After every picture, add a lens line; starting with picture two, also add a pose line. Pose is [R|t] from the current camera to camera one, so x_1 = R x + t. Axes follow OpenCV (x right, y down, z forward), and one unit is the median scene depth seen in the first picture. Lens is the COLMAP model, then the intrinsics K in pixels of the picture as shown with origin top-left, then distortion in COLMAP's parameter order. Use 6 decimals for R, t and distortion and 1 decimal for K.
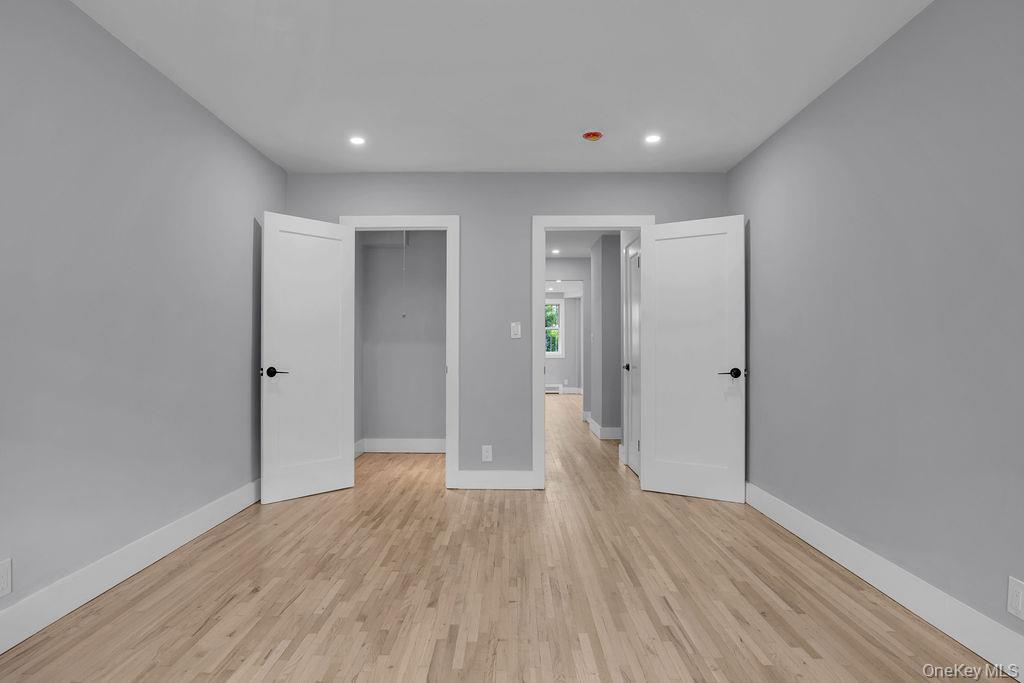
lens RADIAL K [[618.6, 0, 505.1], [0, 618.6, 338.5], [0, 0, 1]] dist [-0.039546, 0.019133]
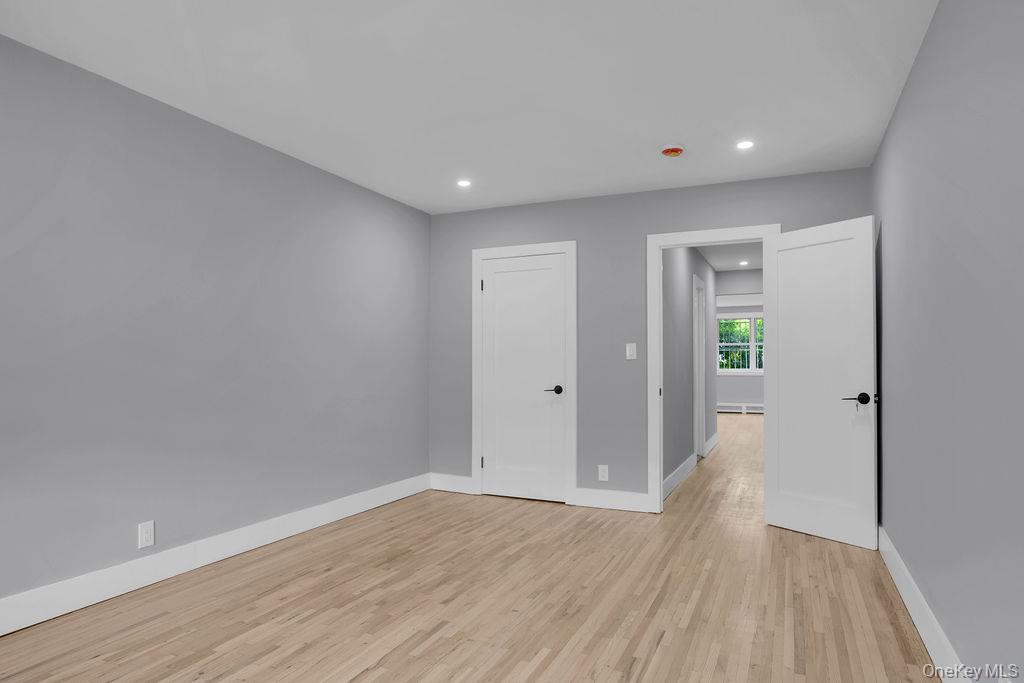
lens RADIAL K [[618.6, 0, 512.7], [0, 618.6, 349.2], [0, 0, 1]] dist [-0.039546, 0.019133]
pose [[0.916909, -0.012255, -0.398908, 0.379356], [0.008296, 0.999898, -0.011648, -0.010946], [0.399010, 0.007371, 0.916917, 0.016170]]
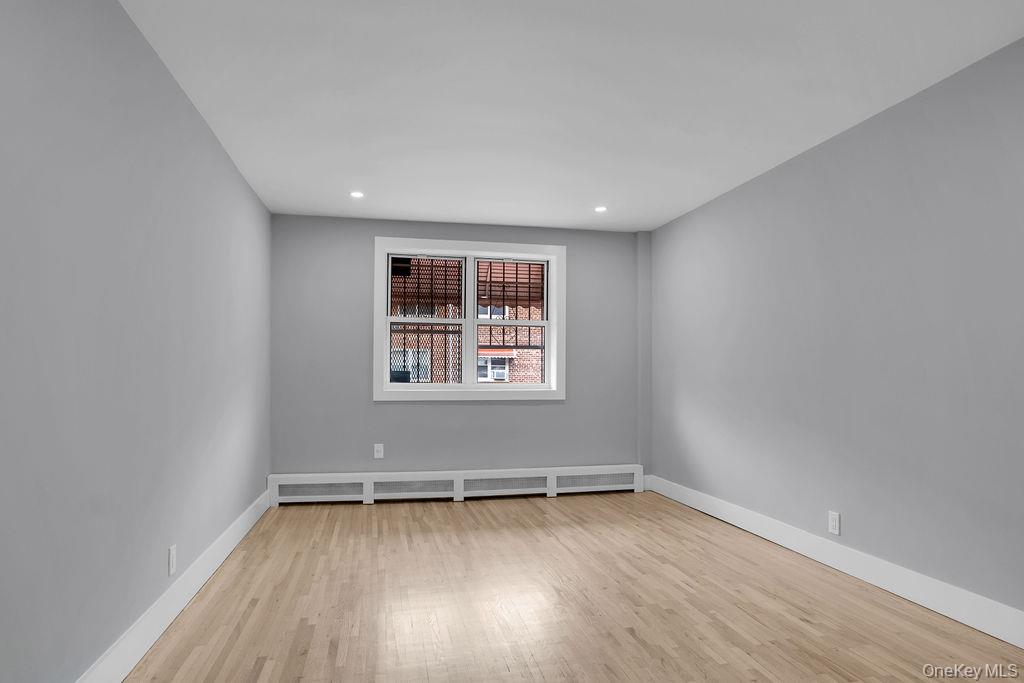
lens RADIAL K [[599.9, 0, 516.2], [0, 599.9, 354.9], [0, 0, 1]] dist [-0.034533, 0.017812]
pose [[-0.973713, -0.009051, -0.227599, 0.256848], [0.001552, 0.998923, -0.046365, 0.014288], [0.227774, -0.045499, -0.972651, 1.663515]]
